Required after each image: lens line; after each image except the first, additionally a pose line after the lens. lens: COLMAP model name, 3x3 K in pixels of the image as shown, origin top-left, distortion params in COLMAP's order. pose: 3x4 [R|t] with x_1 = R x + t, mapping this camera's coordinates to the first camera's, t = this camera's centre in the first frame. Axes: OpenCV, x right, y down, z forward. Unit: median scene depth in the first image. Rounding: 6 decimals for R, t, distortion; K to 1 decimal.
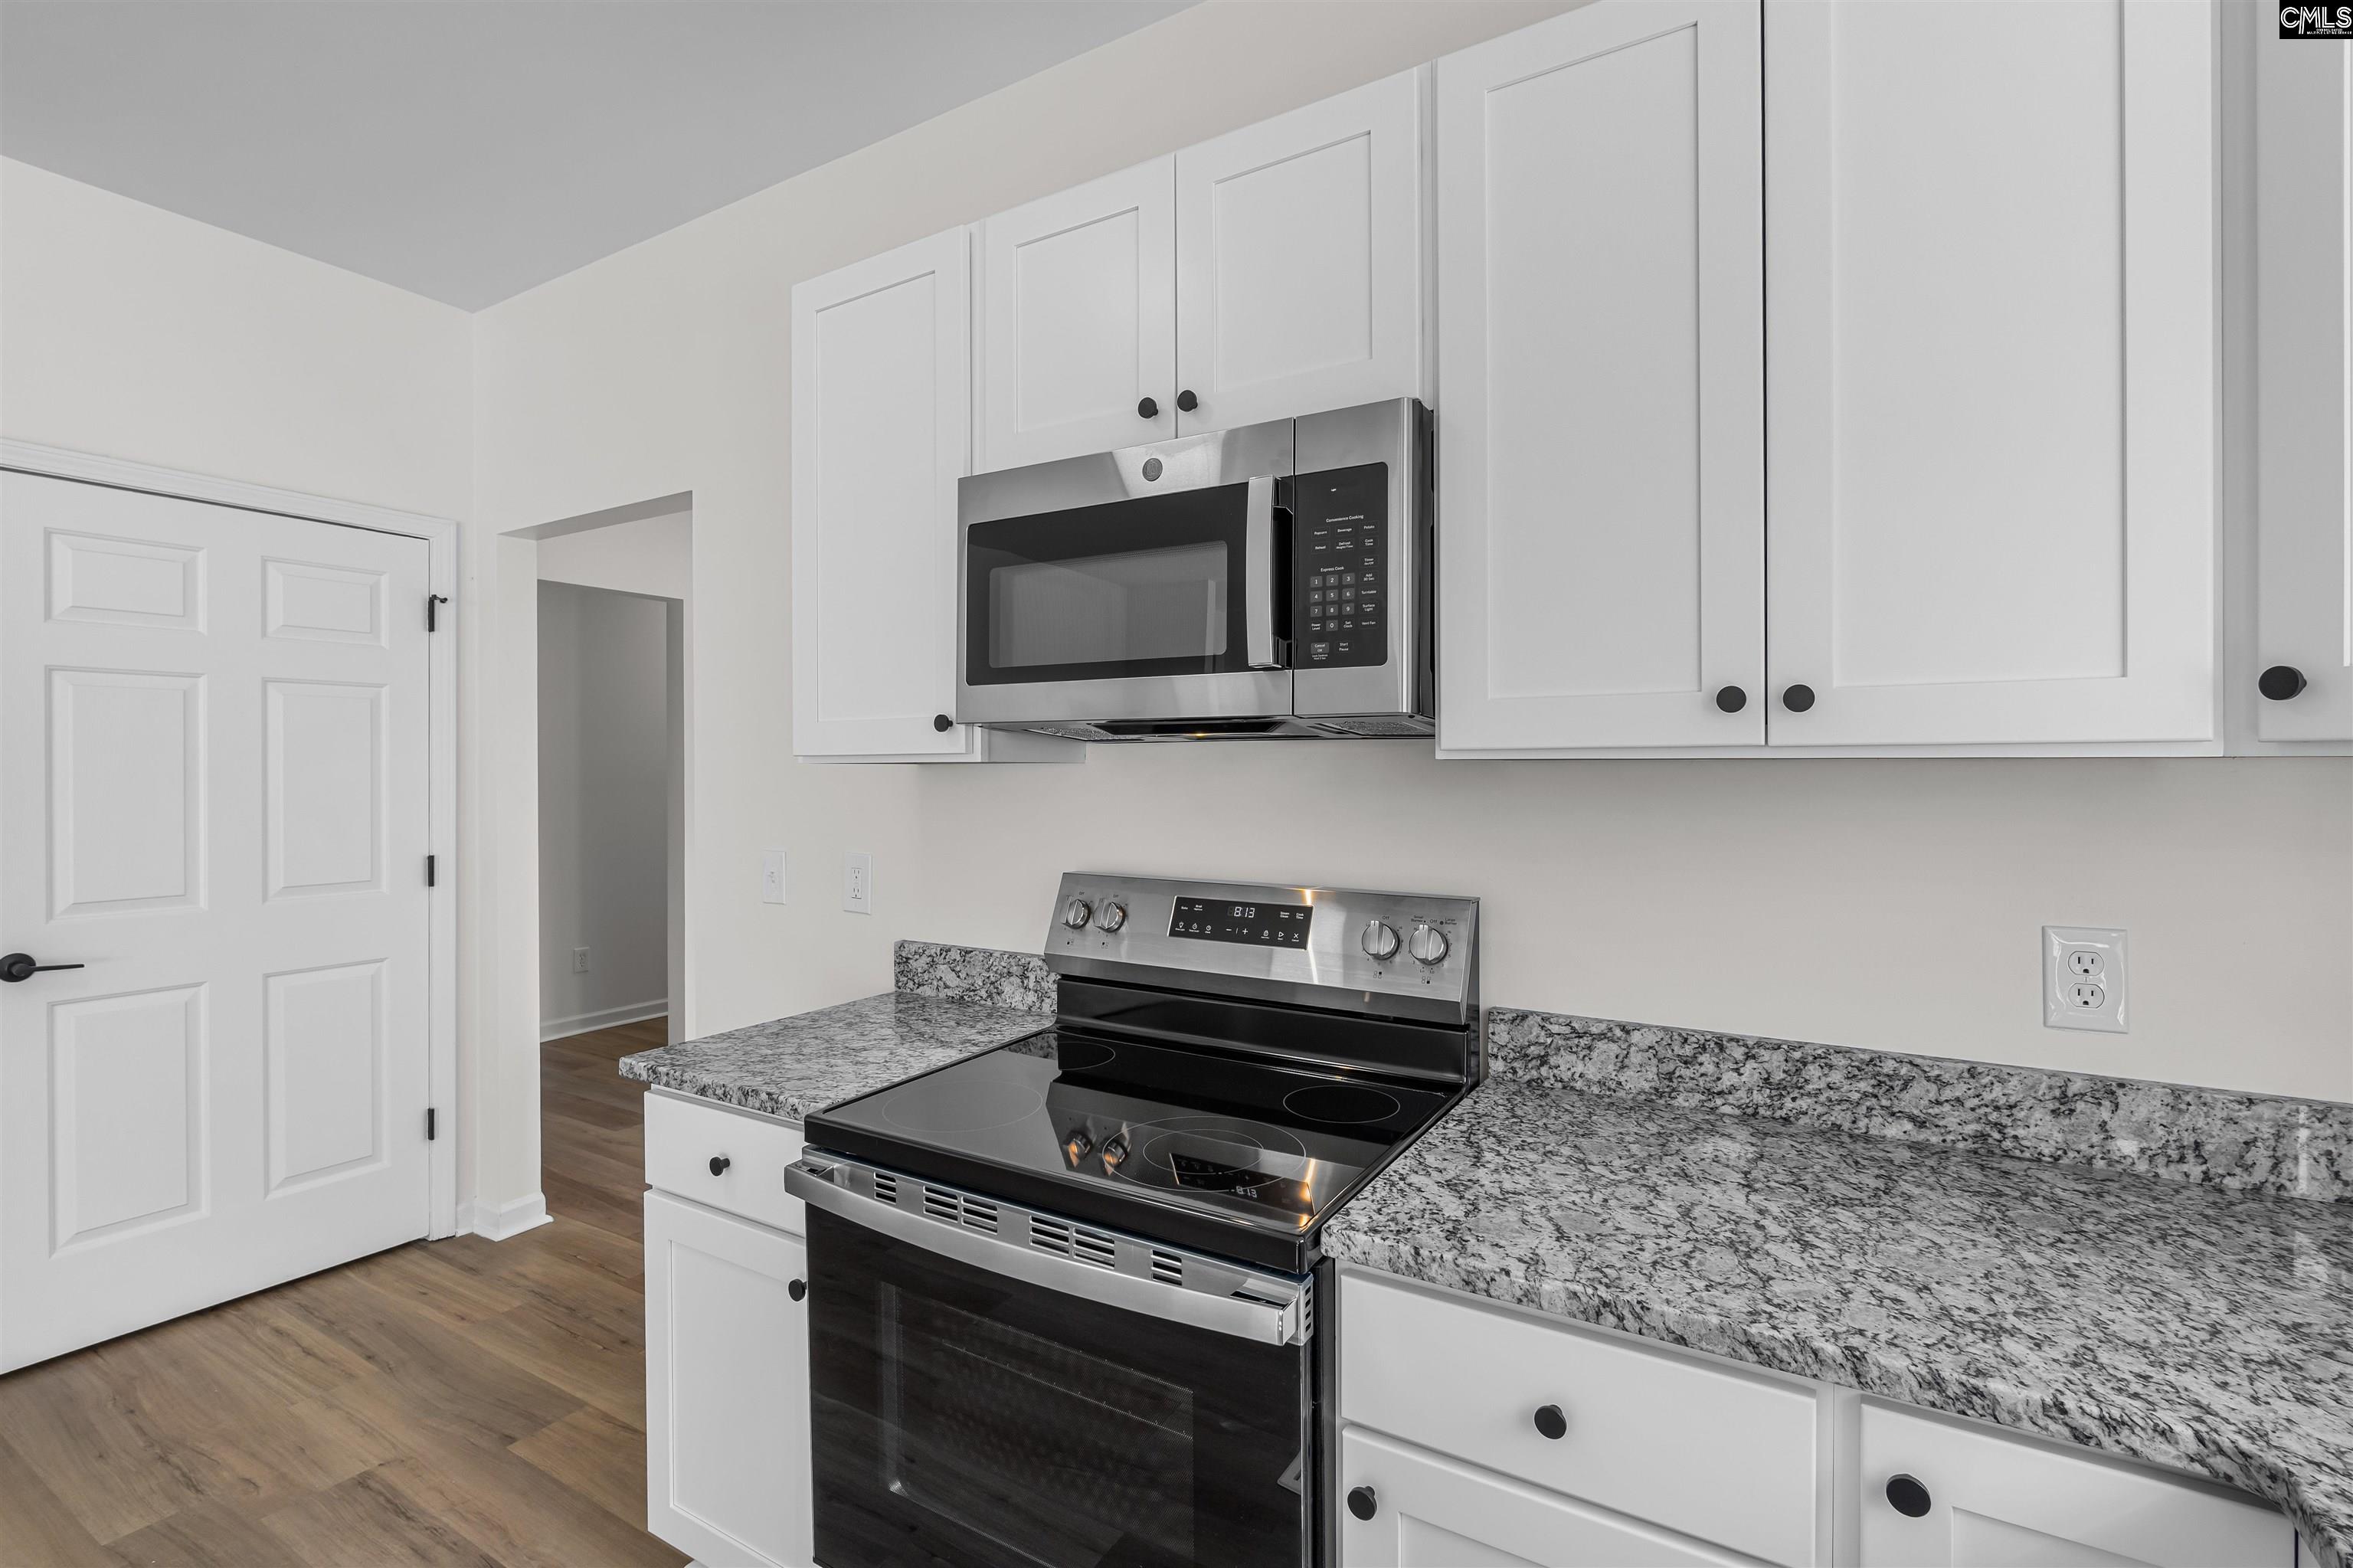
lens RADIAL K [[1086.9, 0, 1171.9], [0, 1086.9, 763.5], [0, 0, 1]] dist [-0.008262, -0.000617]
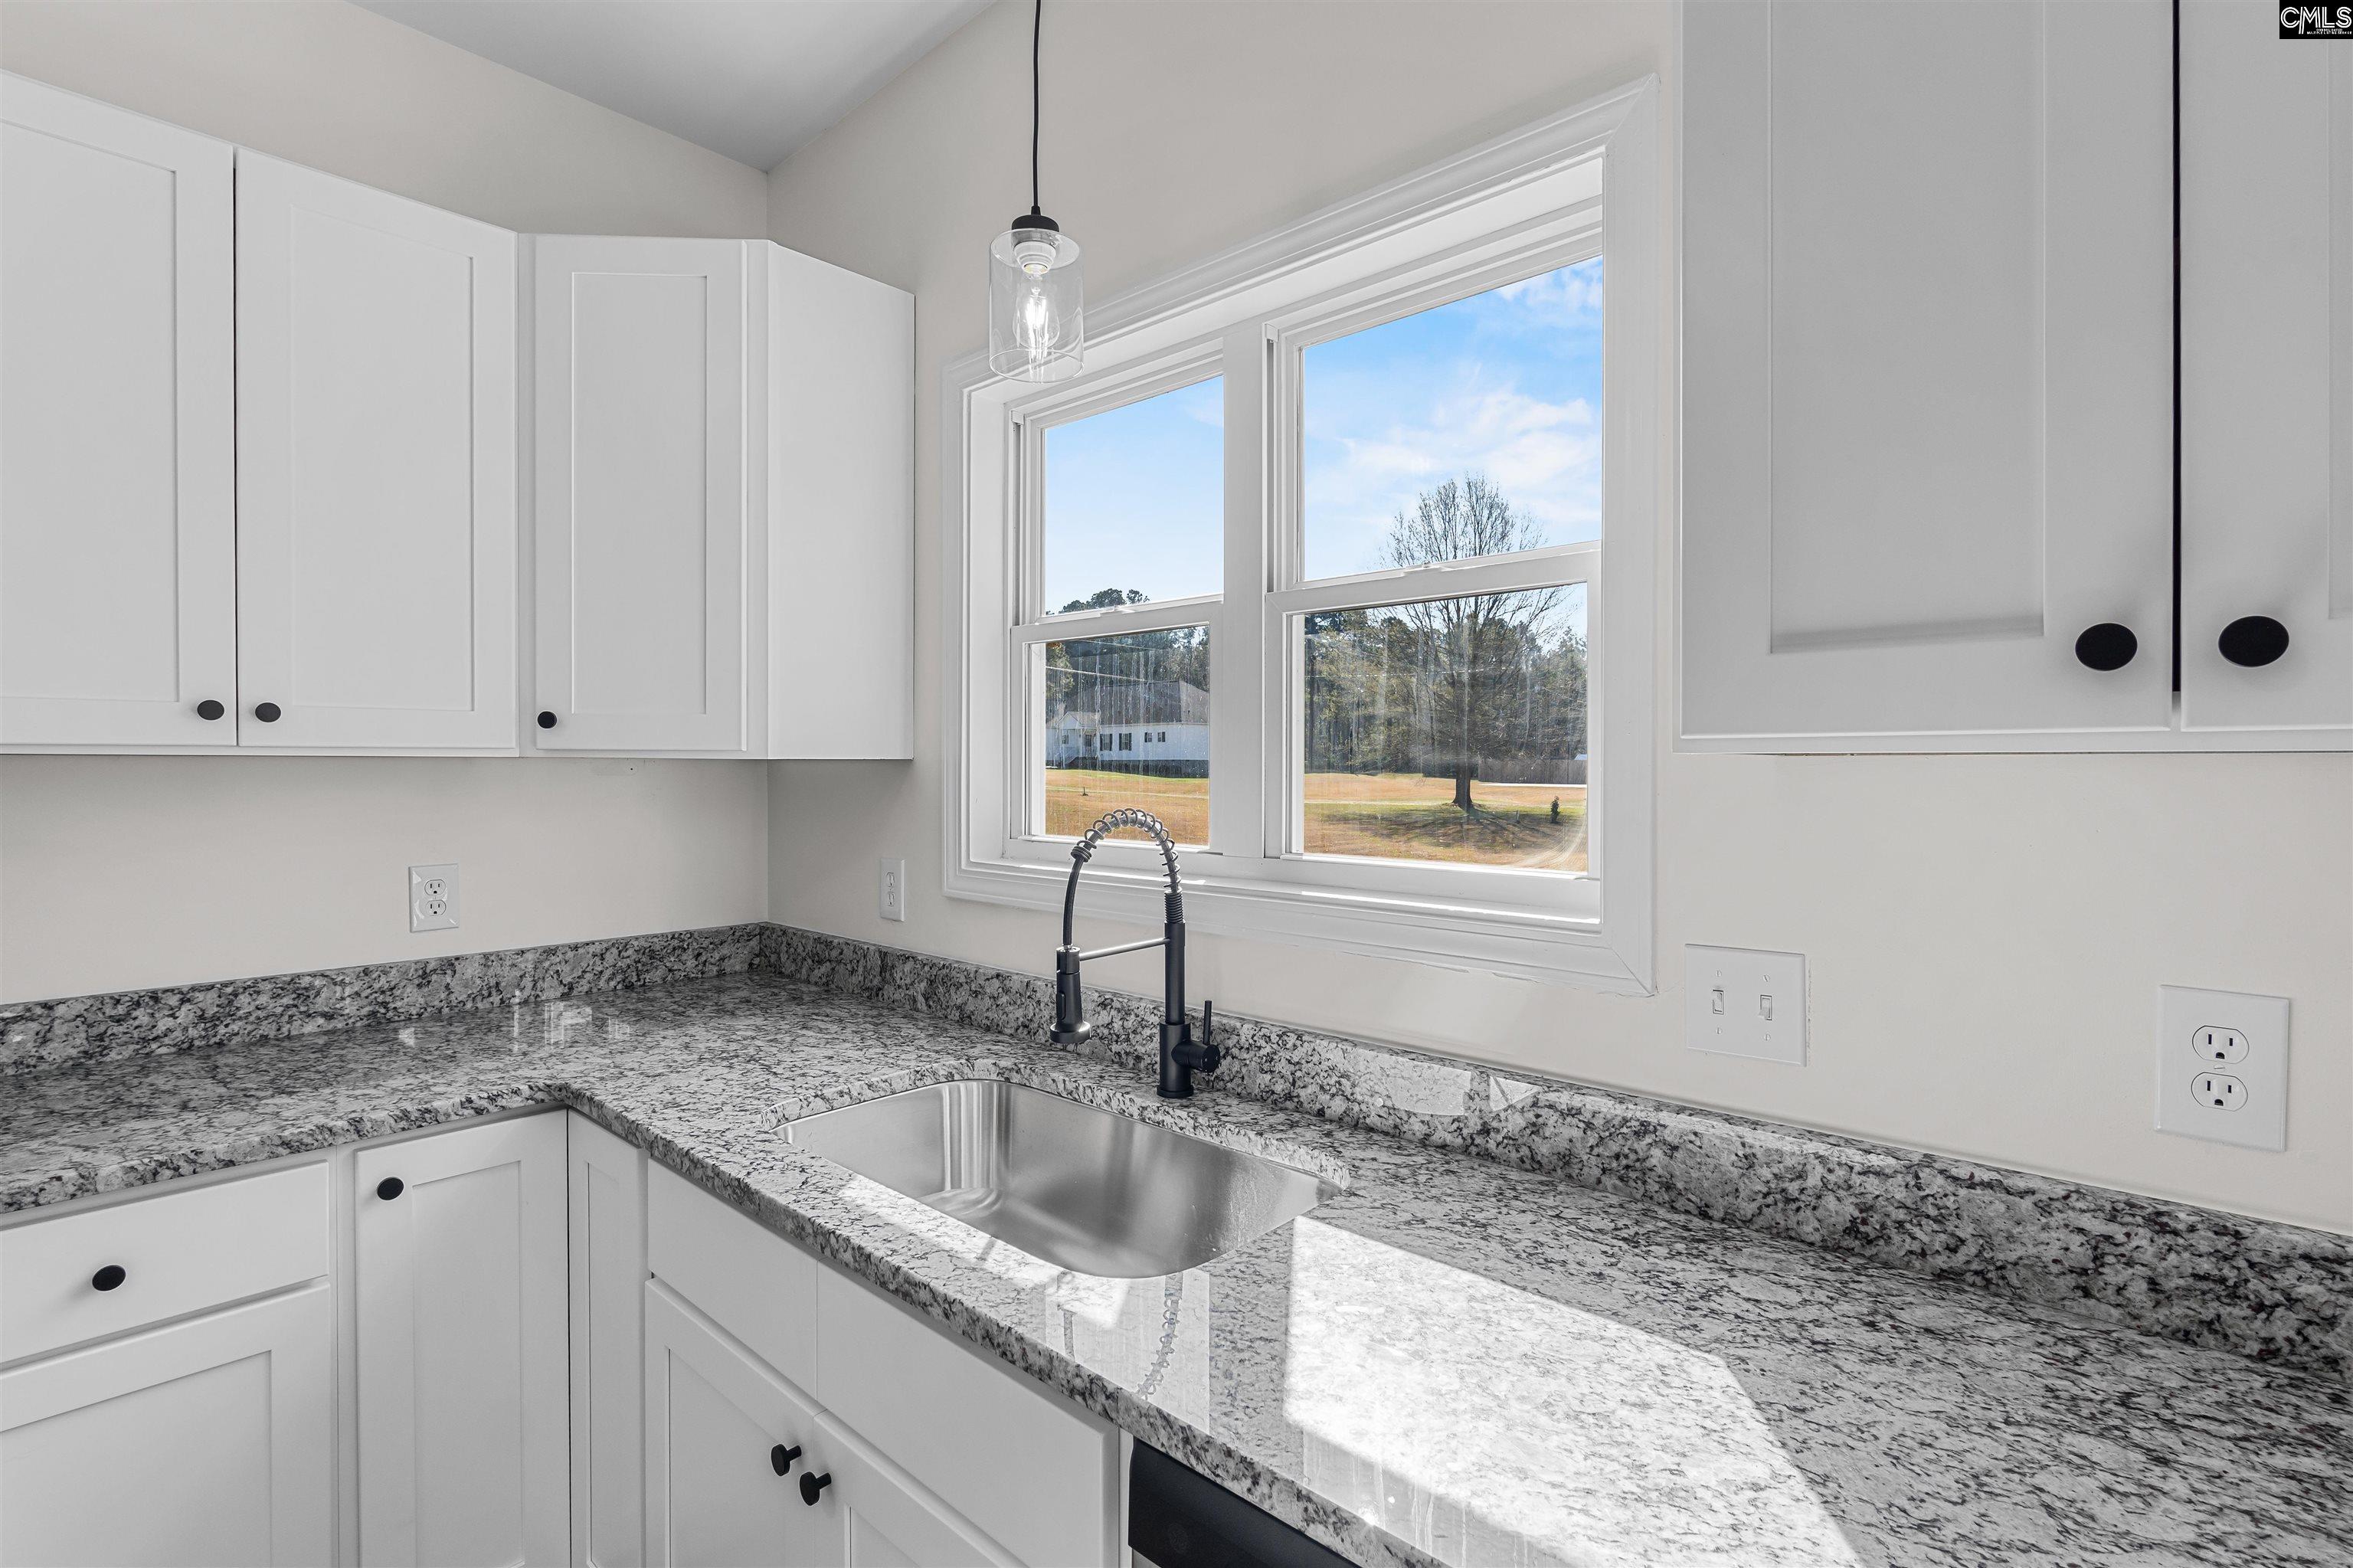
lens RADIAL K [[1086.9, 0, 1173.2], [0, 1086.9, 769.2], [0, 0, 1]] dist [-0.008262, -0.000617]
pose [[0.188707, -0.002395, 0.982031, -0.495393], [-0.005026, 0.999982, 0.003405, 0.001311], [-0.982021, -0.005578, 0.188691, -0.350167]]
